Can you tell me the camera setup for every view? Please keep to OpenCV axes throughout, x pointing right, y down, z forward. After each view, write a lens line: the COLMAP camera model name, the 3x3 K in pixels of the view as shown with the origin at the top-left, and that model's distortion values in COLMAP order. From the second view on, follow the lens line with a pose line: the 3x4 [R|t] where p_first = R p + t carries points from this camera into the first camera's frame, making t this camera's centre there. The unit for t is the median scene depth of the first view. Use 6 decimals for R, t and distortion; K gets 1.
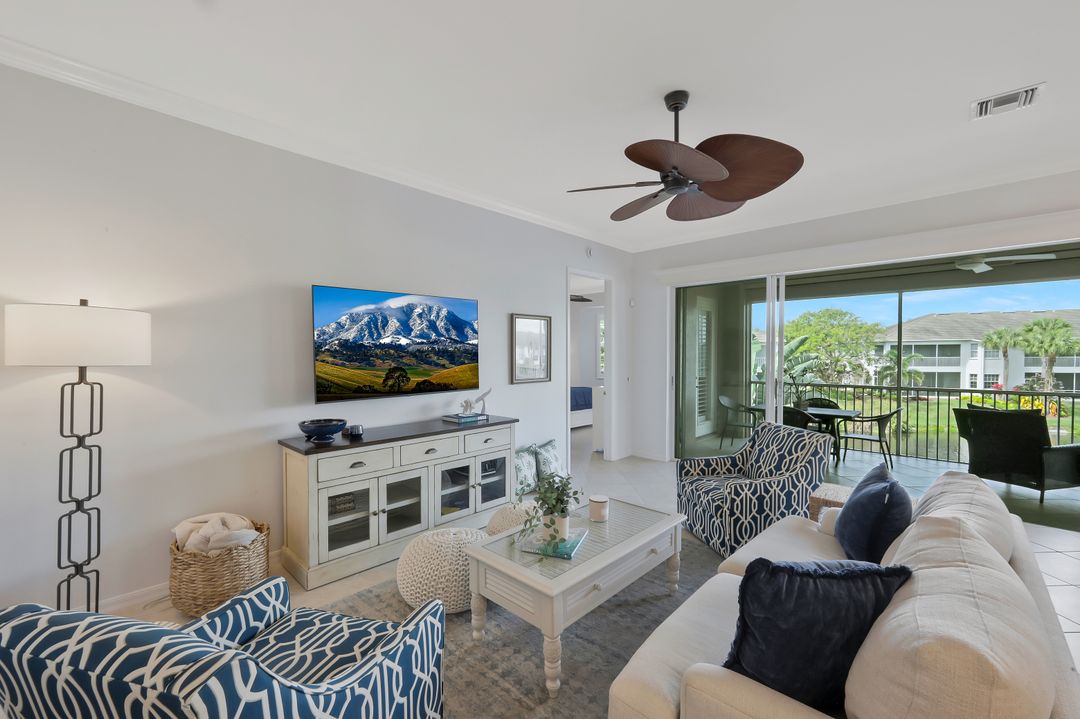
lens RADIAL K [[448.0, 0, 540.6], [0, 448.0, 368.2], [0, 0, 1]] dist [0.009540, 0.000284]
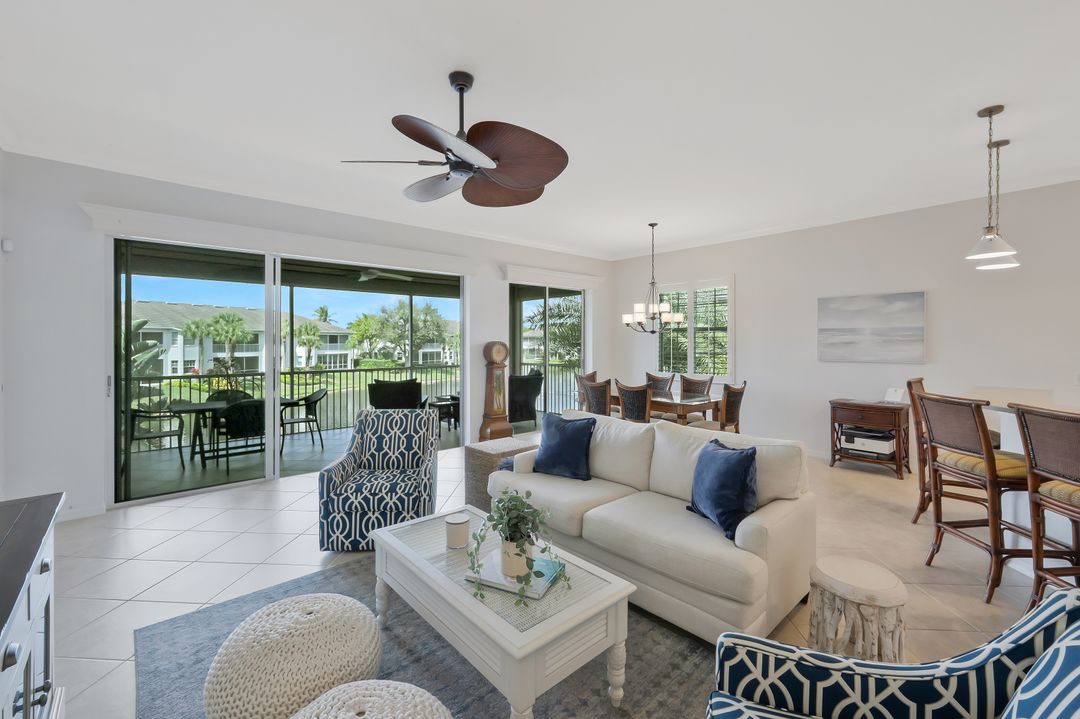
lens RADIAL K [[458.3, 0, 540.3], [0, 458.3, 340.5], [0, 0, 1]] dist [0.002254, 0.000008]
pose [[0.098331, 0.005735, 0.995137, -0.231944], [0.028356, 0.999561, -0.008563, -0.006417], [-0.994750, 0.029060, 0.098125, 0.241519]]
